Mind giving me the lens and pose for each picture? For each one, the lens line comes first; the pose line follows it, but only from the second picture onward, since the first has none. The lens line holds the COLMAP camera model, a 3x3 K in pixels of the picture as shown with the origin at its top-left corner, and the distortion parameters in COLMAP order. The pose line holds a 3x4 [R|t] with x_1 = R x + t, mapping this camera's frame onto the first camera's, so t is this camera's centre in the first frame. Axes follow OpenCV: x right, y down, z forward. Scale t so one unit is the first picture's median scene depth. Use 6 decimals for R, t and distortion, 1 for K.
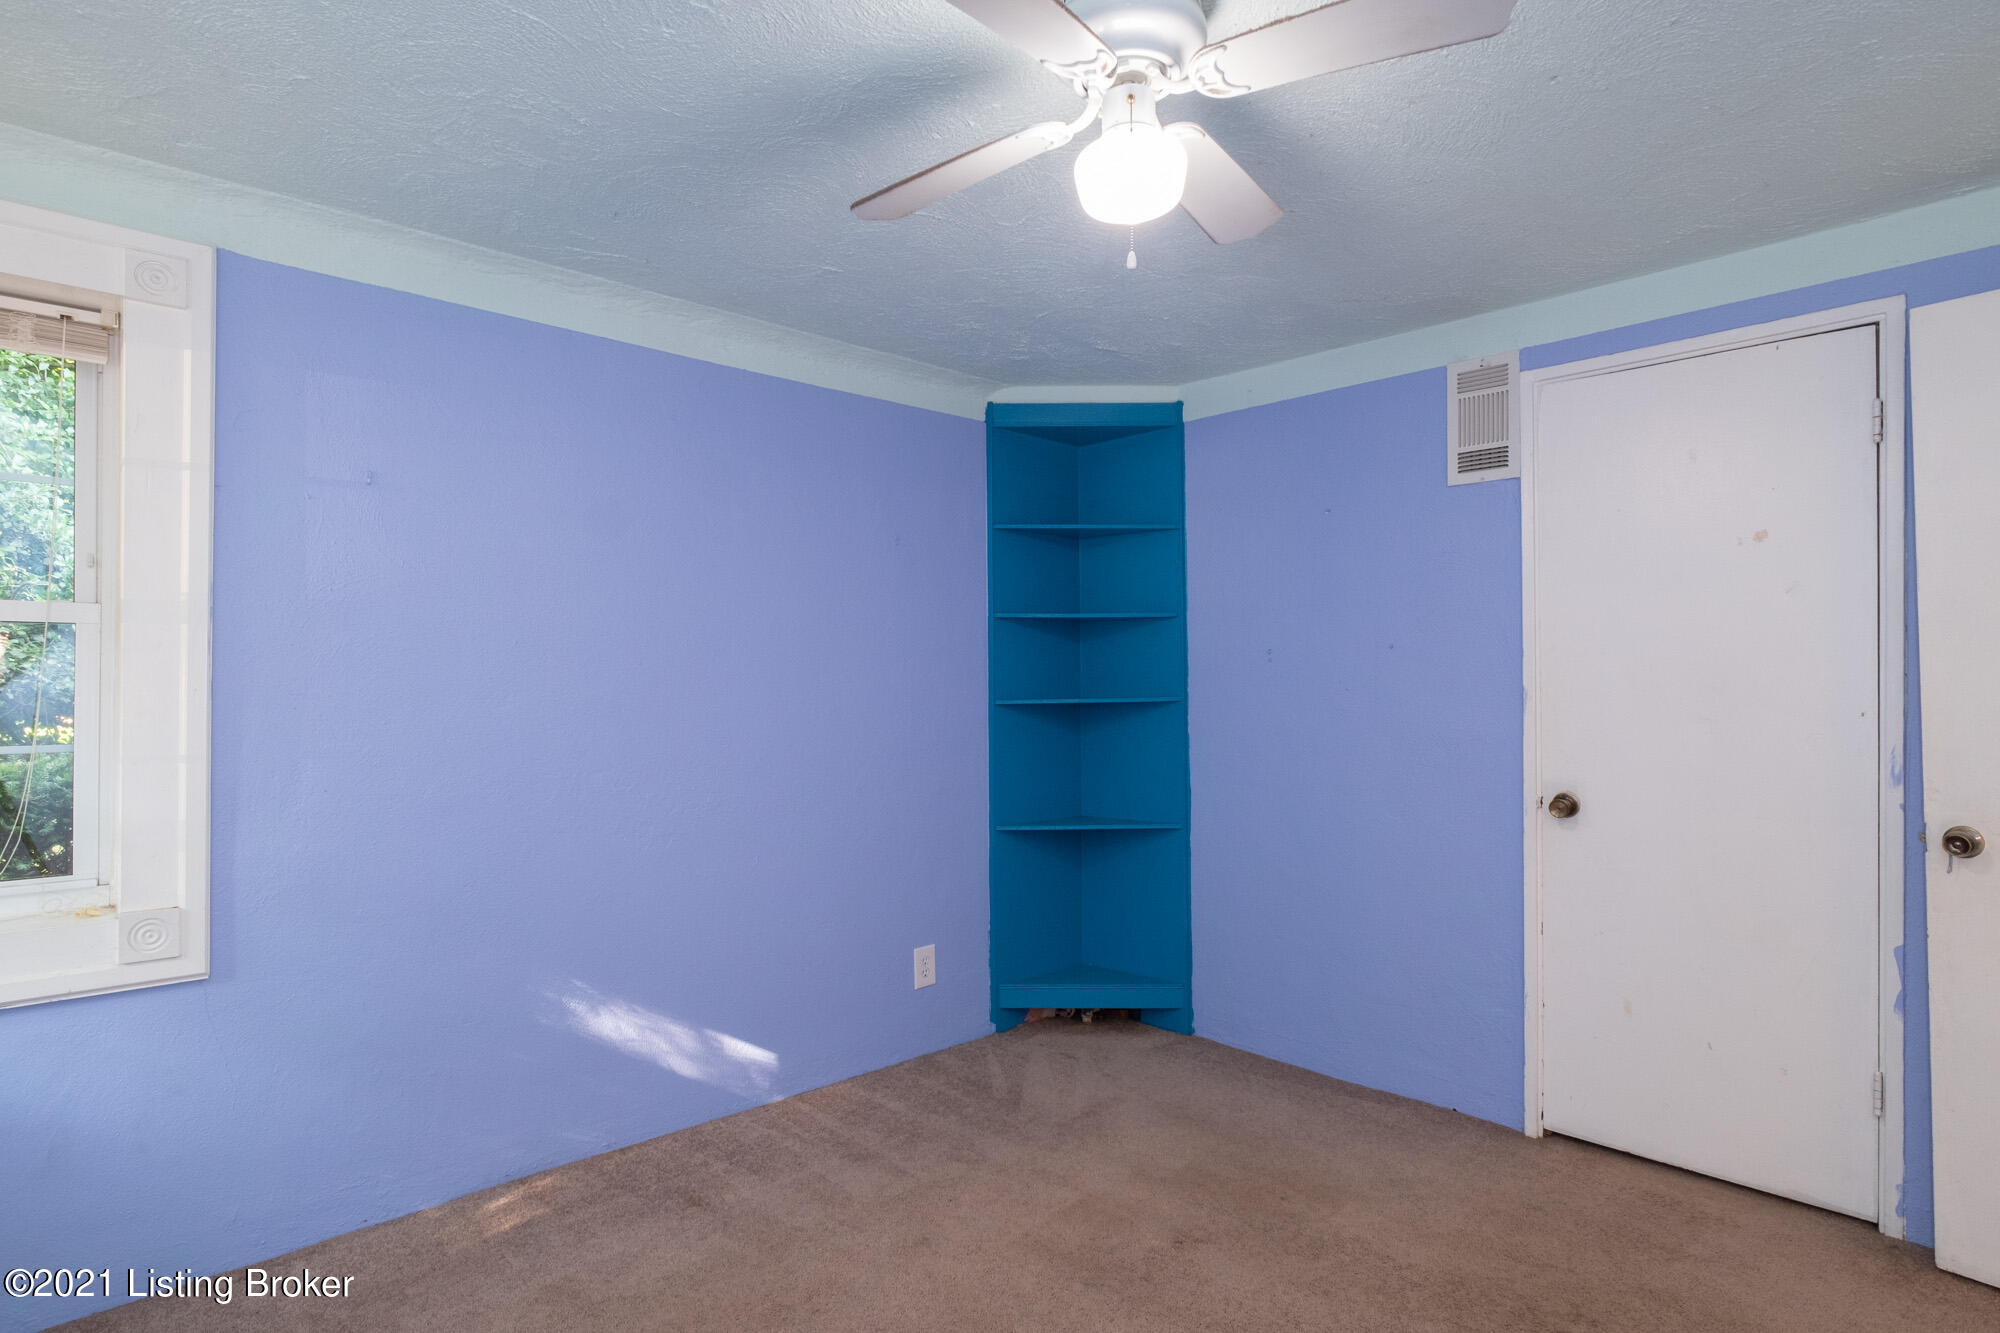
lens RADIAL K [[1078.7, 0, 1005.3], [0, 1078.7, 678.8], [0, 0, 1]] dist [0.004592, -0.000208]
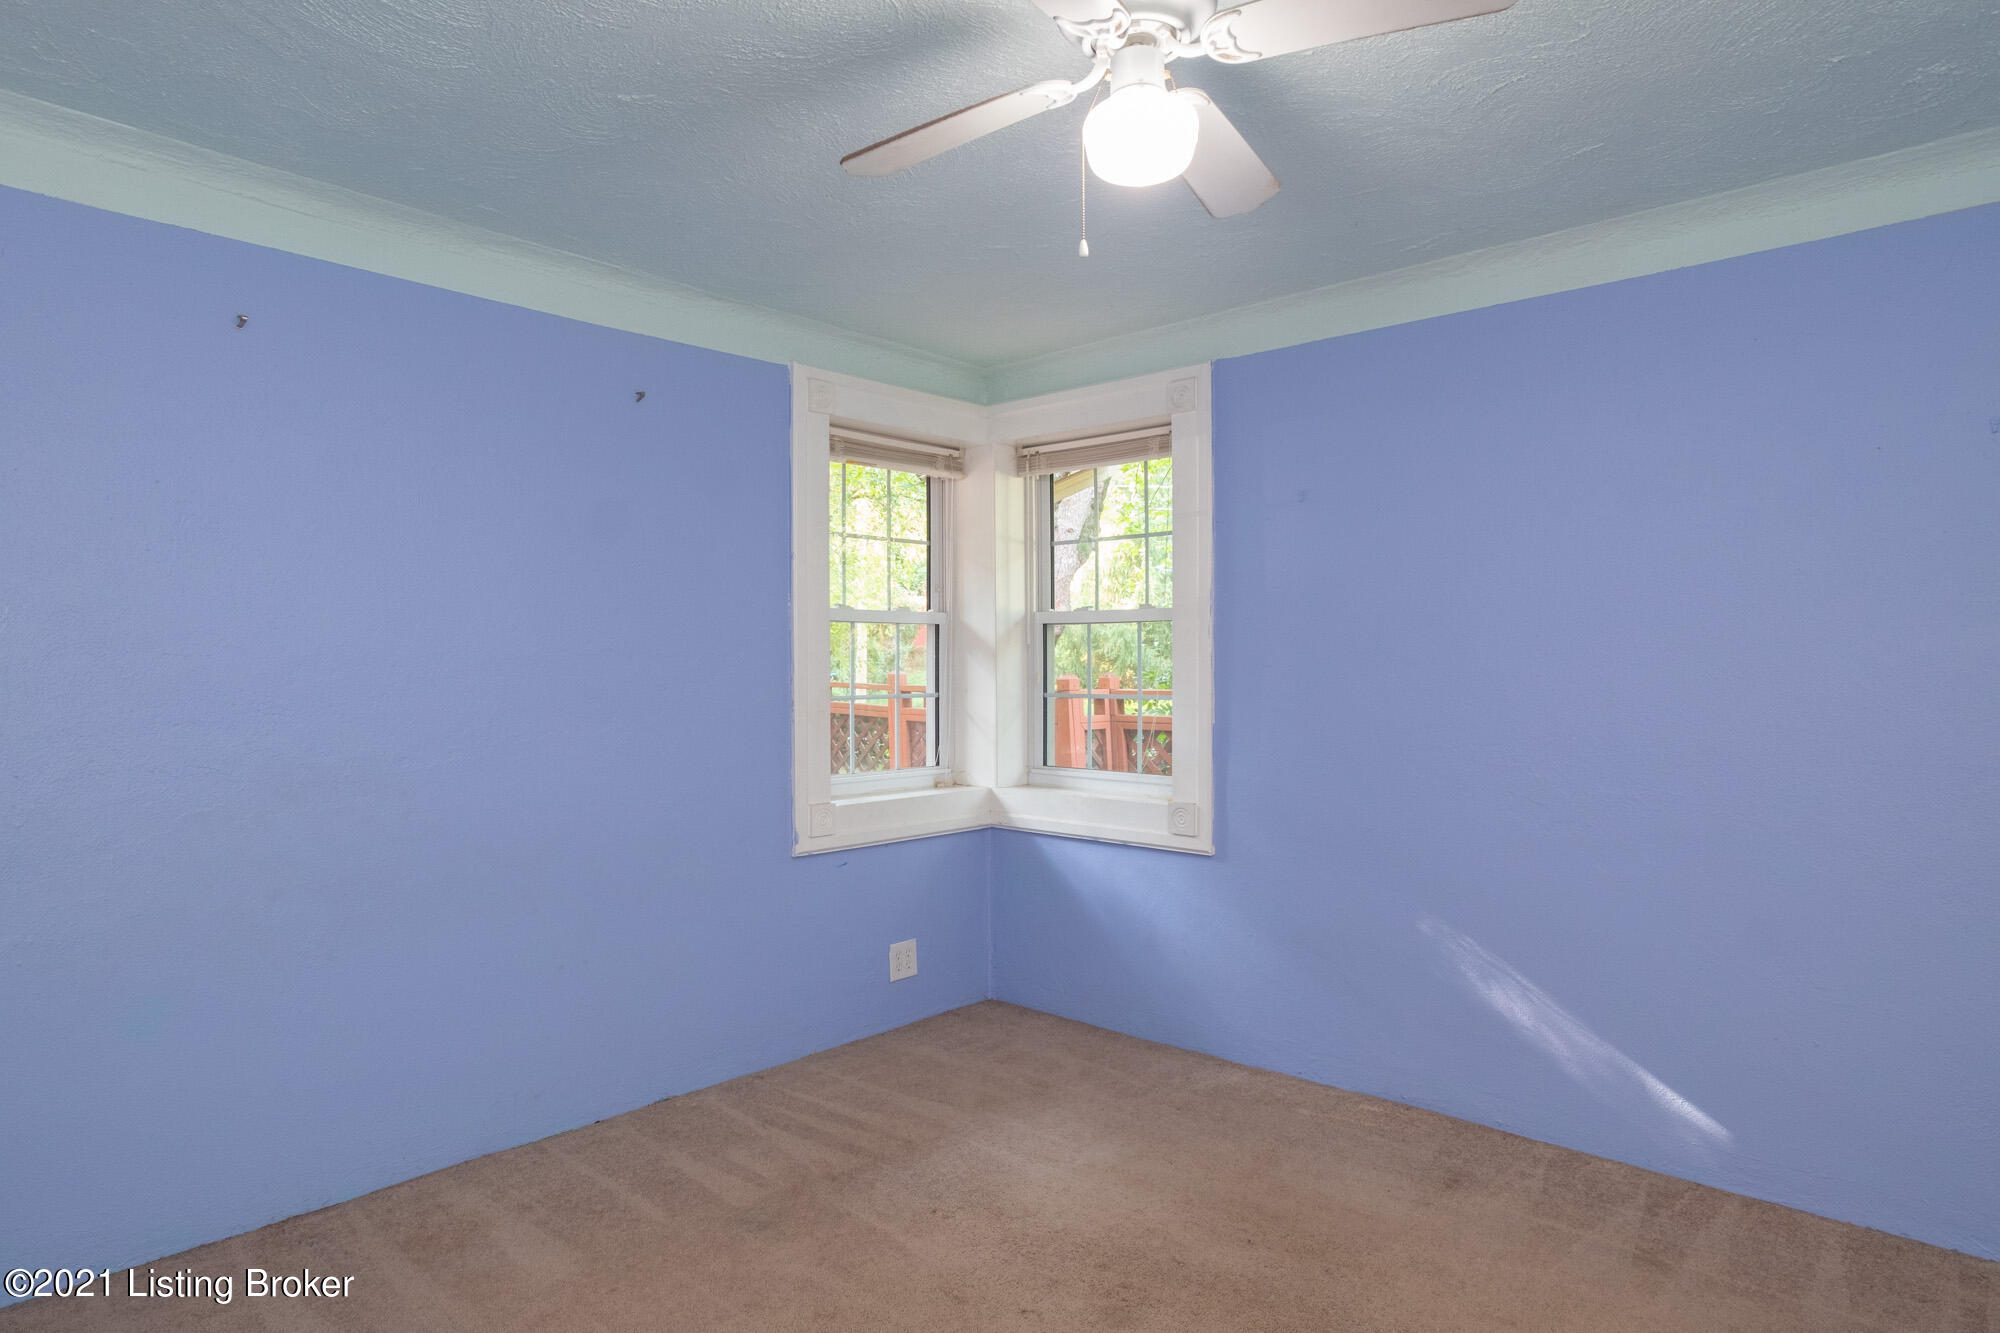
lens RADIAL K [[1189.2, 0, 994.1], [0, 1189.2, 671.5], [0, 0, 1]] dist [-0.014351, 0.011508]
pose [[0.069705, 0.004345, -0.997558, 0.852647], [0.002660, 0.999986, 0.004541, 0.015993], [0.997564, -0.002970, 0.069692, 0.583398]]
